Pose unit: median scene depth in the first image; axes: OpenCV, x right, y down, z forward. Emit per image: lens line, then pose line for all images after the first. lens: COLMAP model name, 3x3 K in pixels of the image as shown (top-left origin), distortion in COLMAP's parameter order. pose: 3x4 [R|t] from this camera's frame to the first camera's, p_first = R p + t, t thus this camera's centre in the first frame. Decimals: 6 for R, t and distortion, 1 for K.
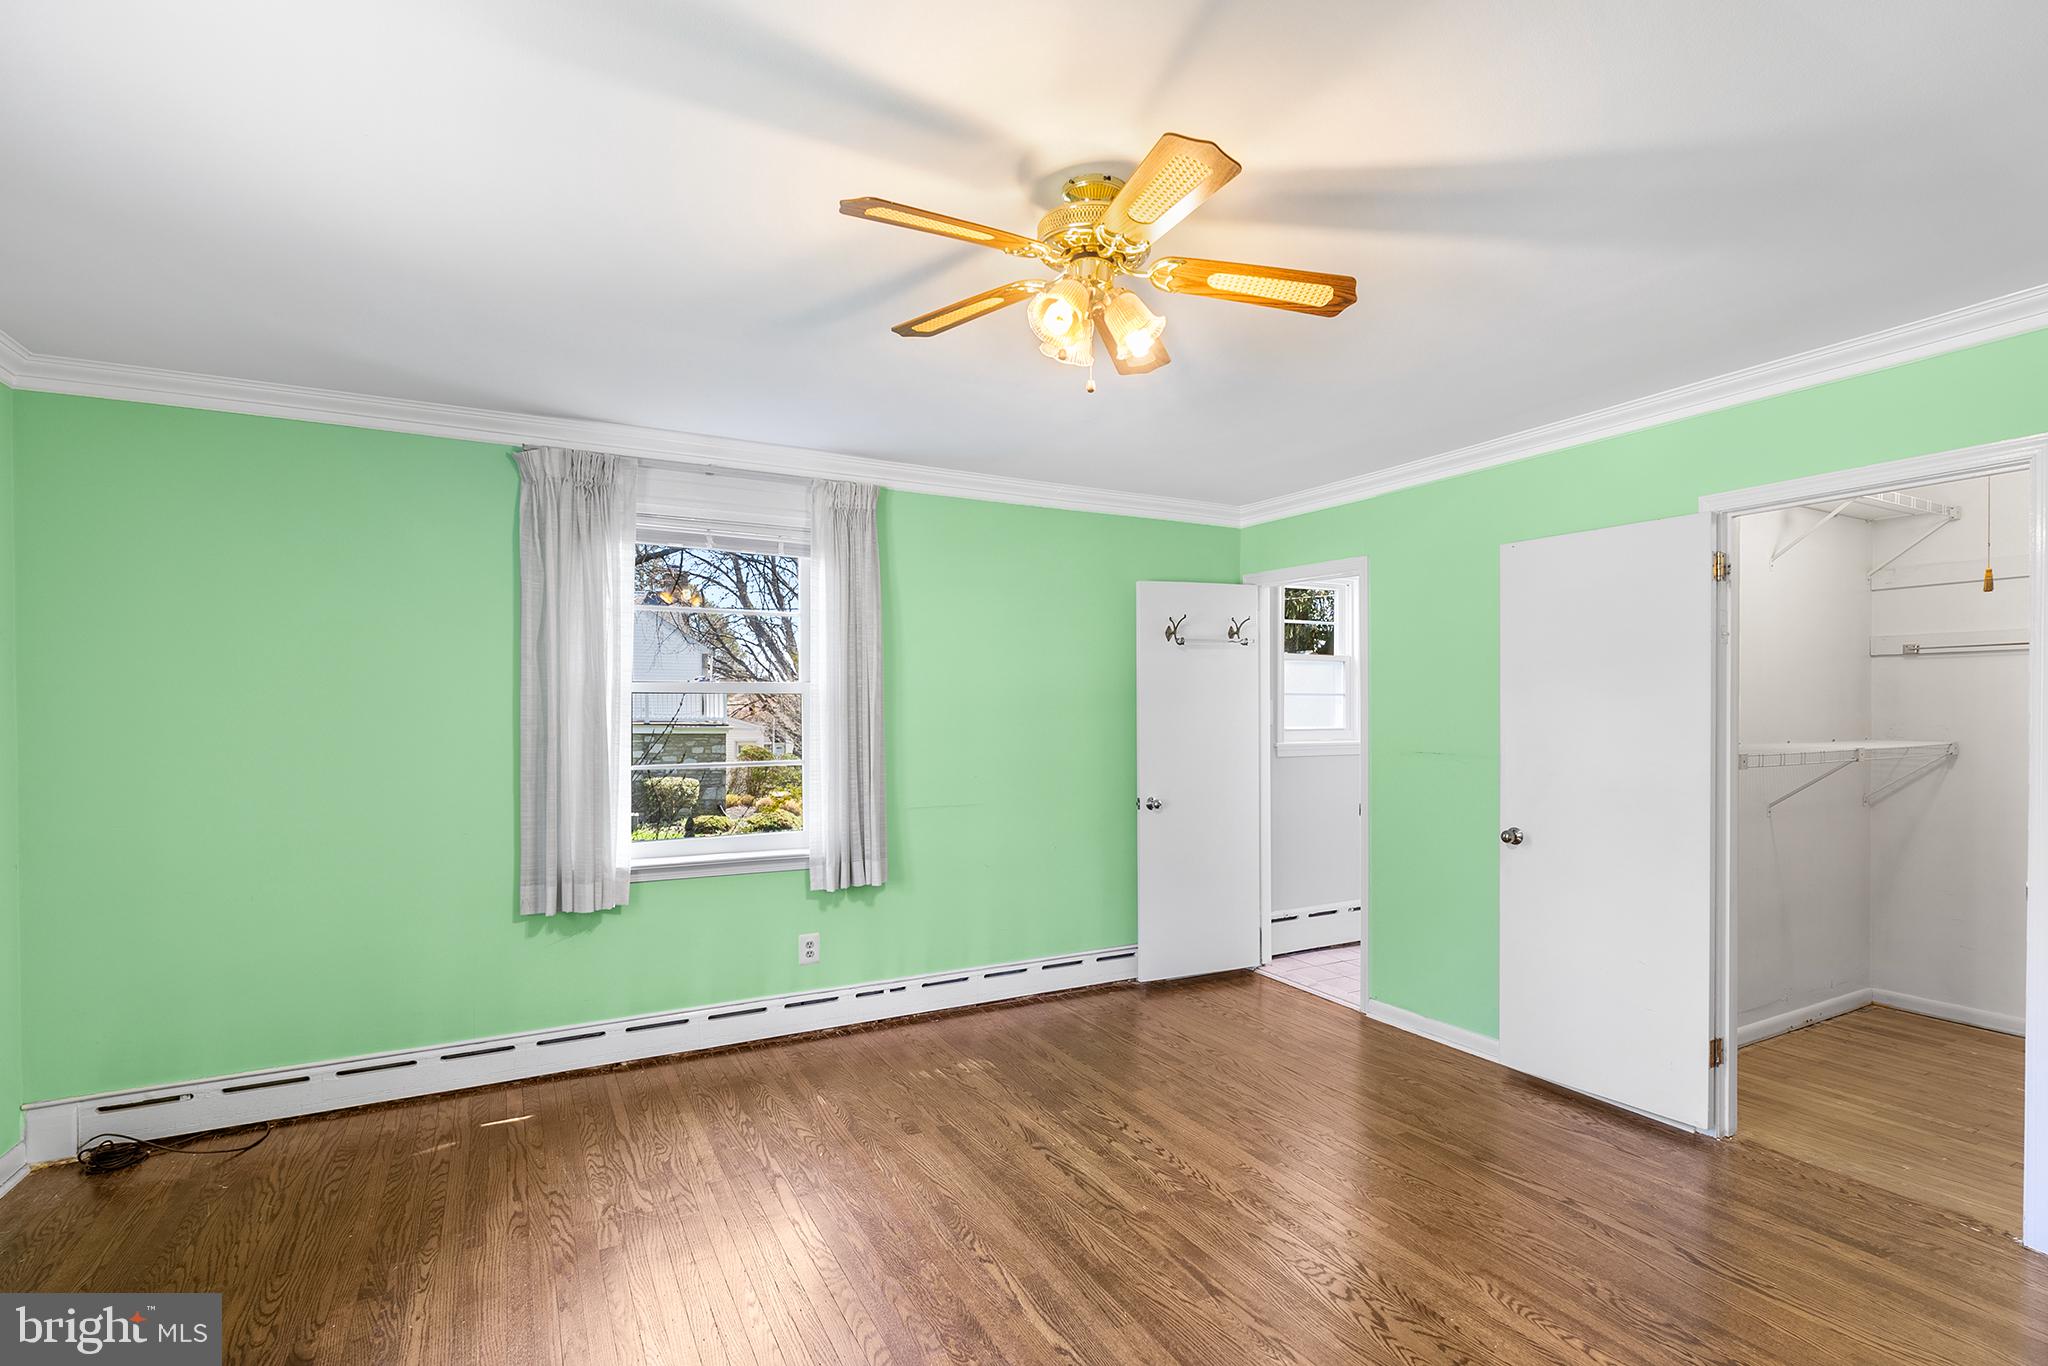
lens RADIAL K [[944.2, 0, 1037.4], [0, 944.2, 731.6], [0, 0, 1]] dist [-0.006105, -0.000784]
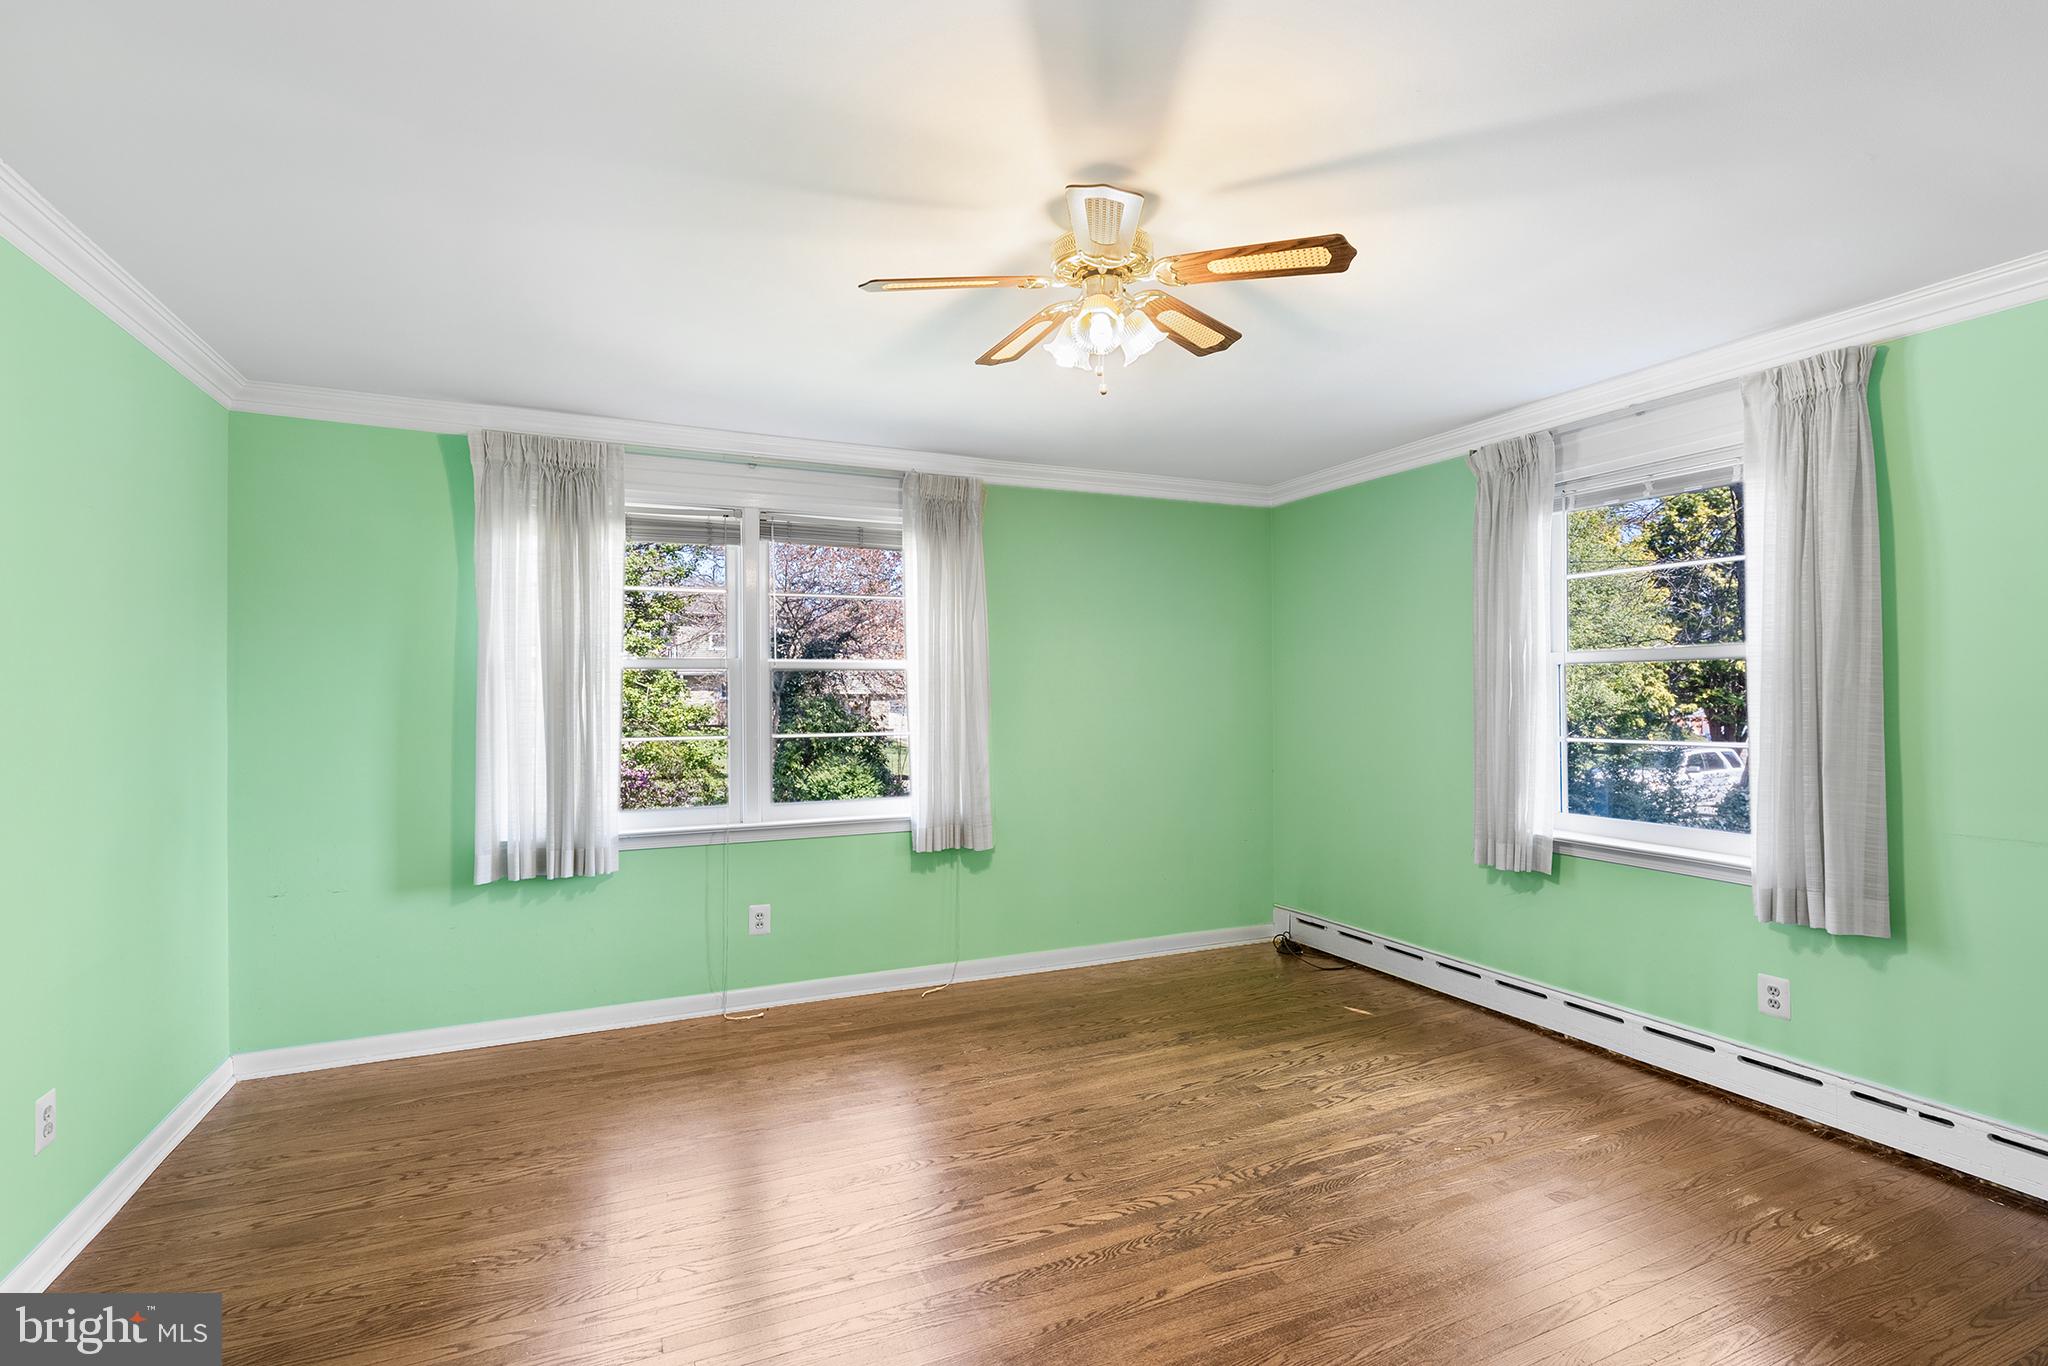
lens RADIAL K [[944.2, 0, 1031.4], [0, 944.2, 686.4], [0, 0, 1]] dist [-0.006105, -0.000784]
pose [[-0.057176, -0.000796, -0.998364, 0.599274], [-0.013675, 0.999906, -0.000015, -0.009012], [0.998270, 0.013652, -0.057182, 0.501774]]
